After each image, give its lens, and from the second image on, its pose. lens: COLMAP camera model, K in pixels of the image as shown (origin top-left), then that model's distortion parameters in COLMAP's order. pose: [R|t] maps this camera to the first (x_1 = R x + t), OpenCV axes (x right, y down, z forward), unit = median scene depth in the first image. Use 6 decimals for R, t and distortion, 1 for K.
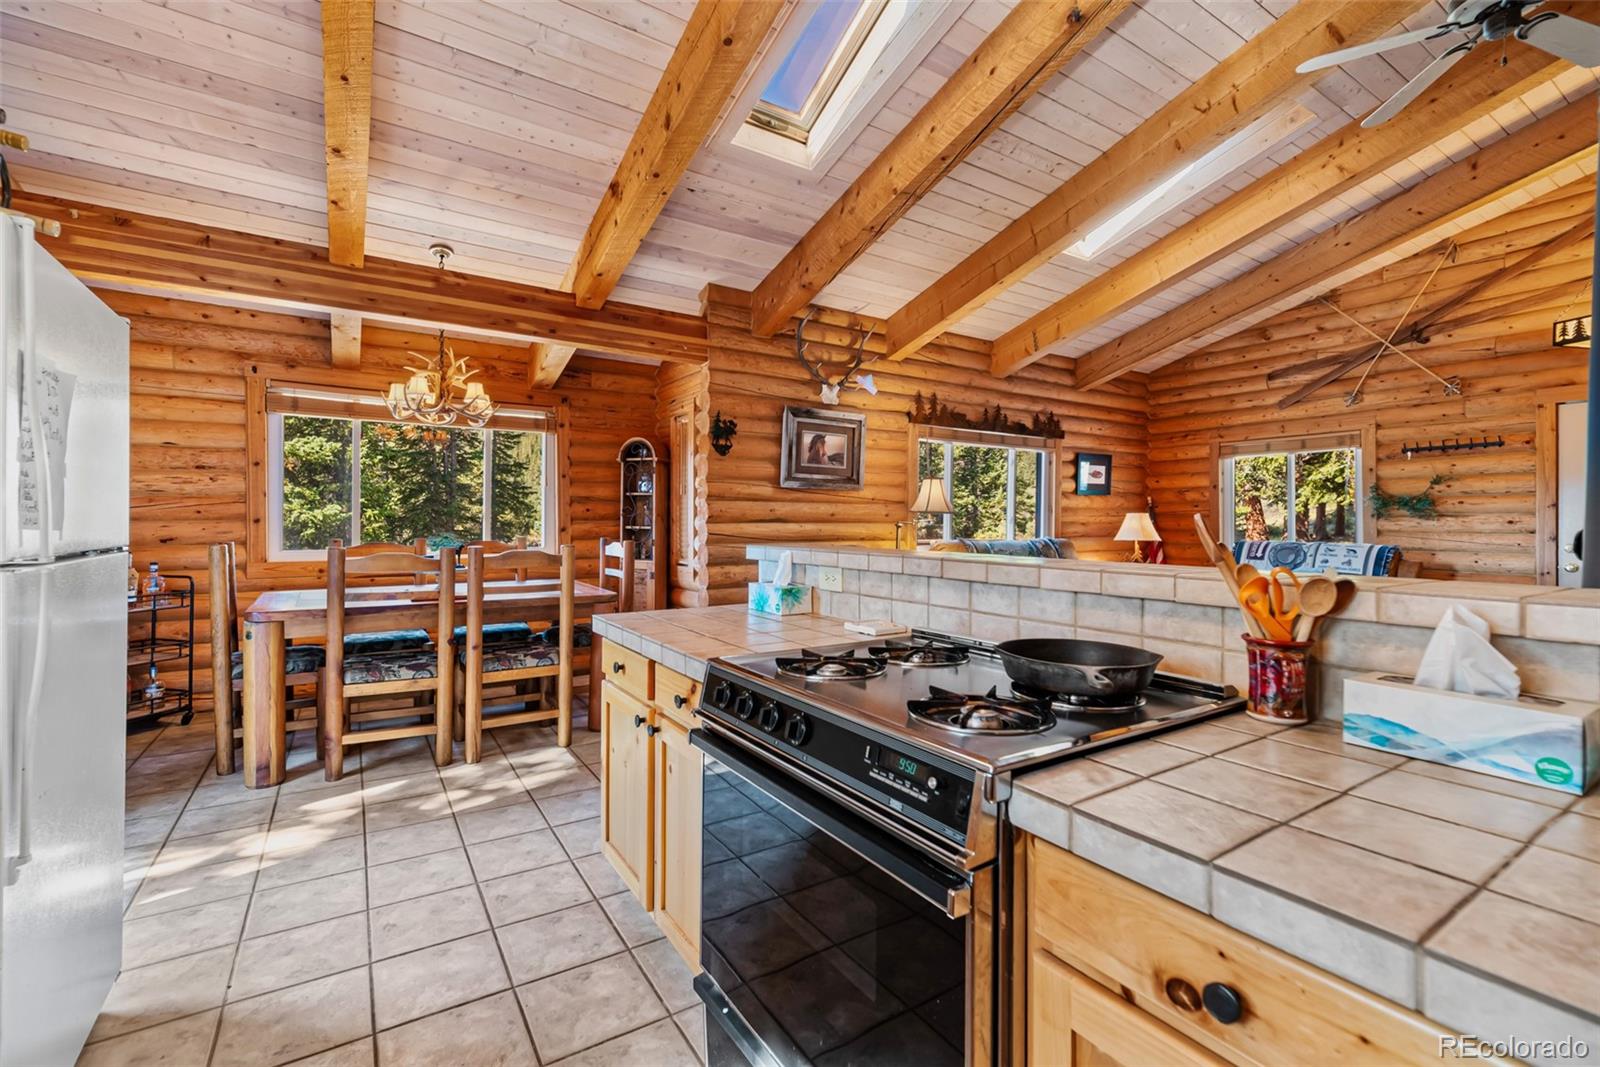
lens RADIAL K [[696.7, 0, 799.1], [0, 696.7, 522.6], [0, 0, 1]] dist [0.008981, 0.000661]
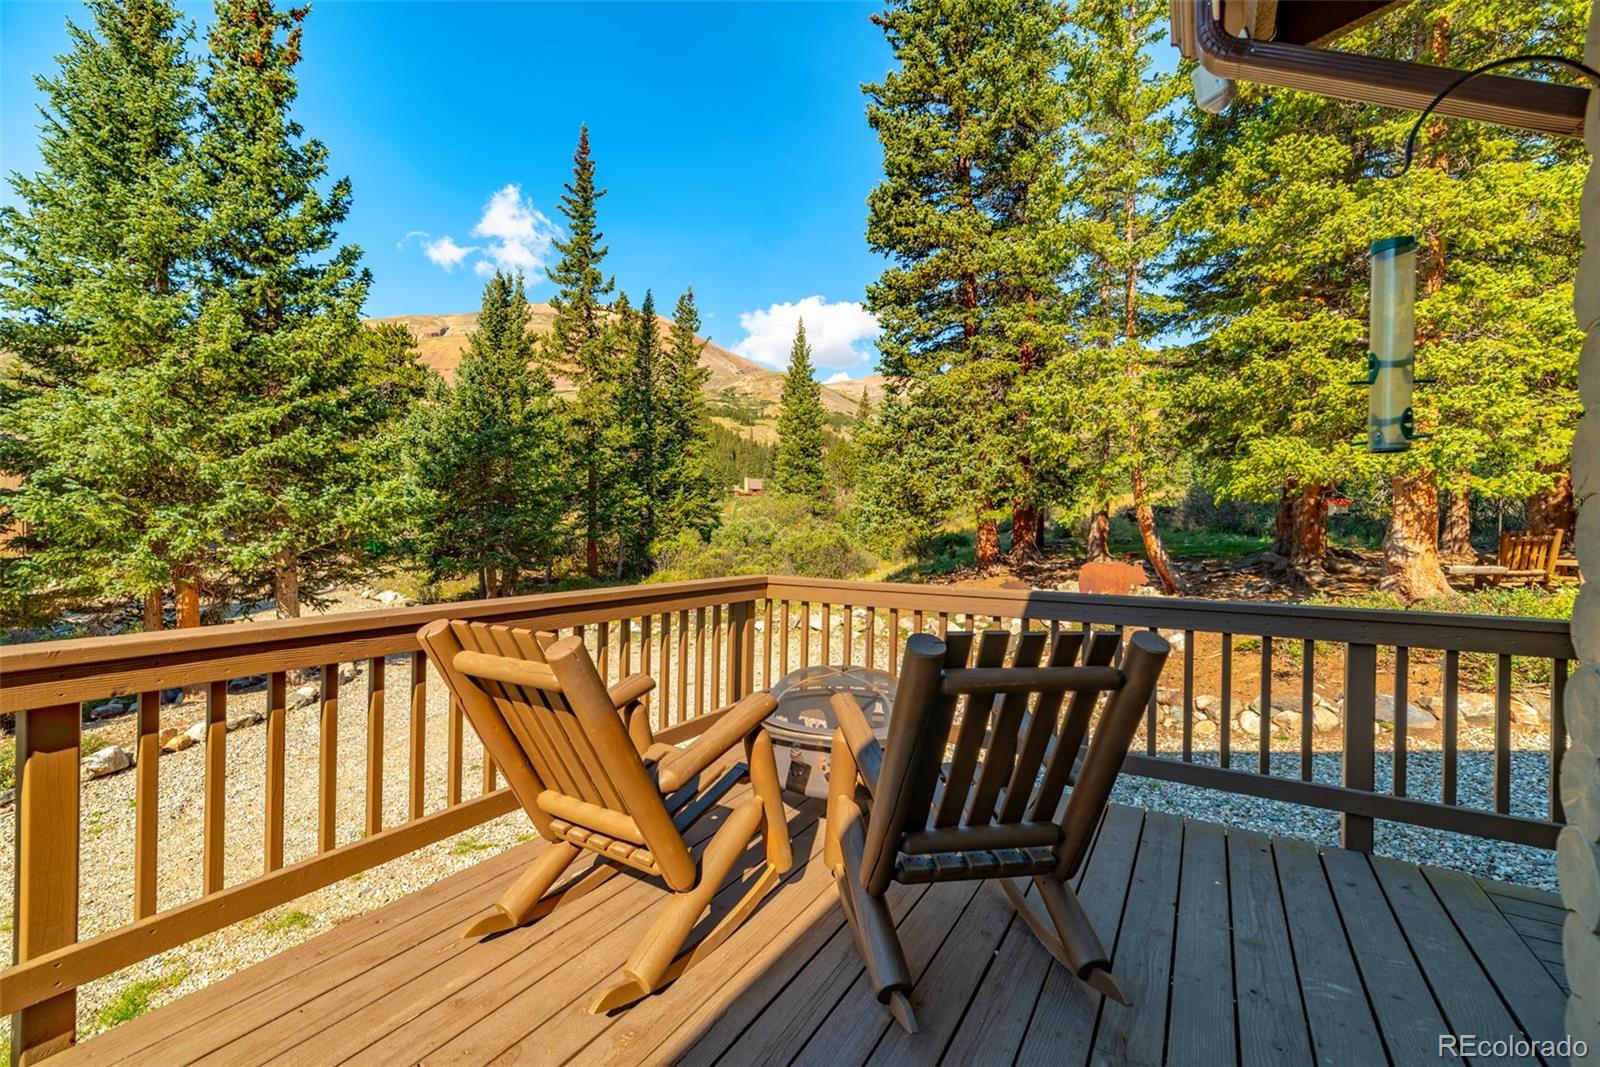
lens RADIAL K [[685.3, 0, 800.7], [0, 685.3, 531.7], [0, 0, 1]] dist [0.008233, -0.000056]
pose [[0.894626, 0.004538, 0.446792, 0.342859], [-0.007305, 0.999963, 0.004472, -0.012539], [-0.446756, -0.007264, 0.894626, 1.357786]]
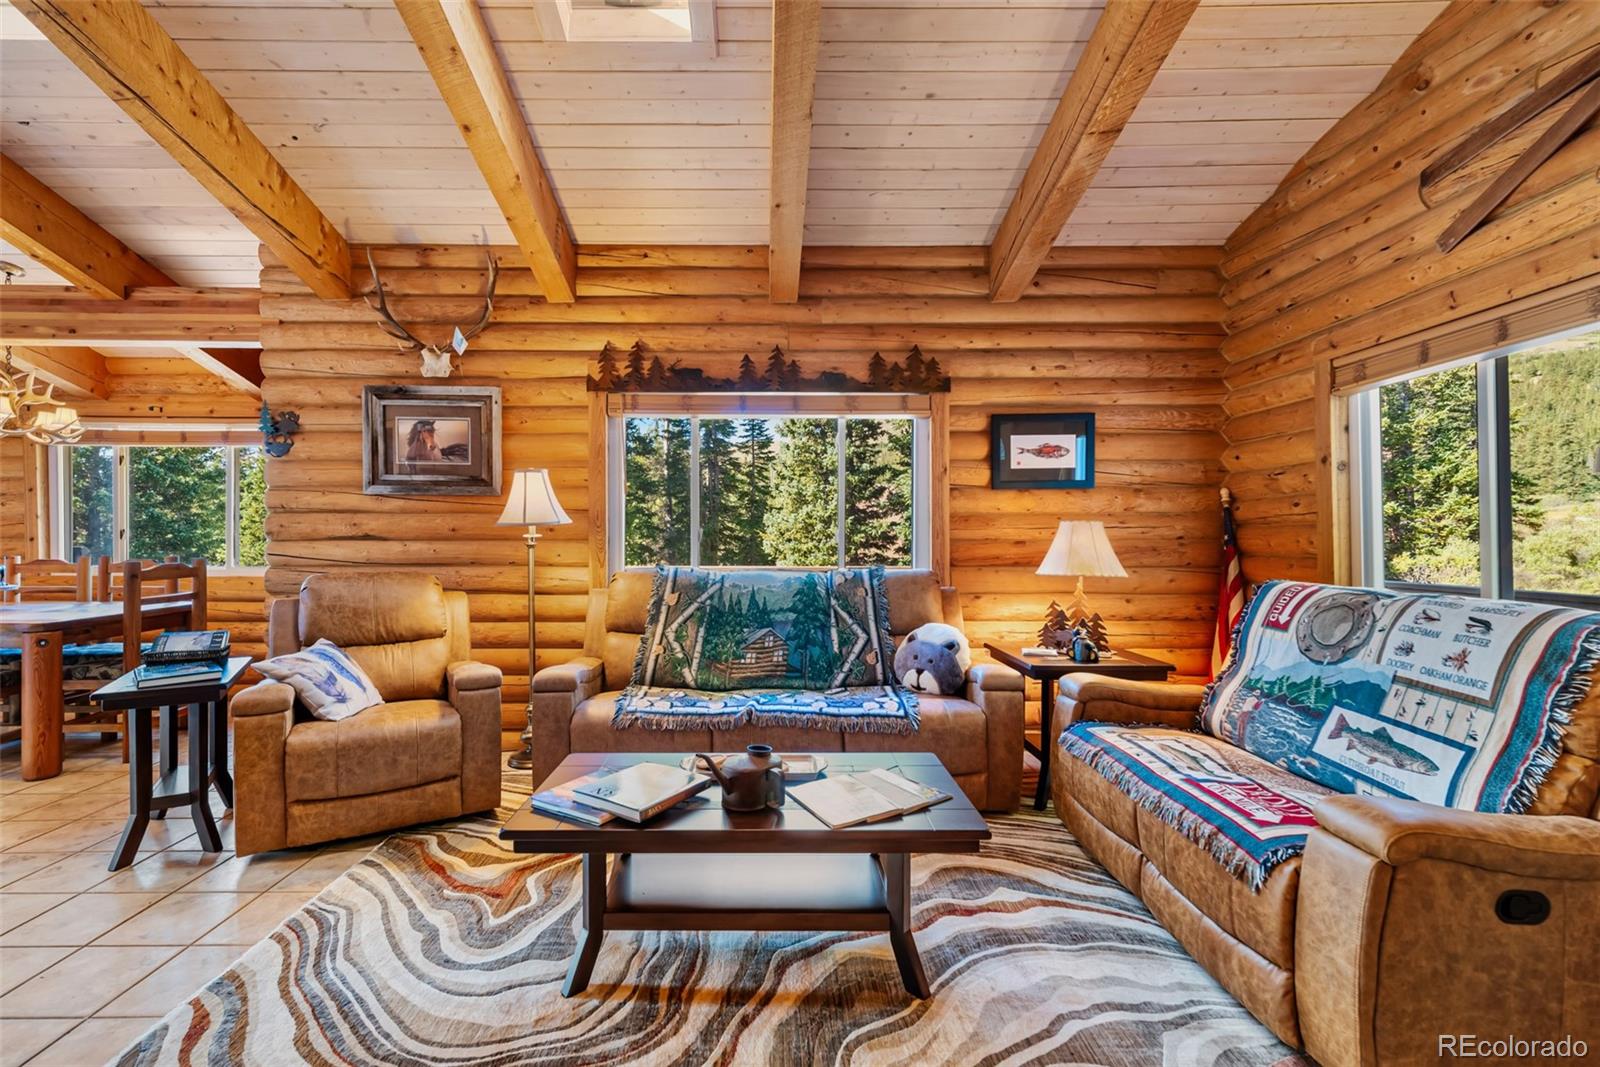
lens RADIAL K [[703.5, 0, 764.0], [0, 703.5, 540.2], [0, 0, 1]] dist [0.008054, 0.000589]
pose [[0.838965, -0.001720, -0.544183, 0.685069], [0.000355, 0.999997, -0.002613, 0.001612], [0.544186, 0.001999, 0.838962, 0.535900]]
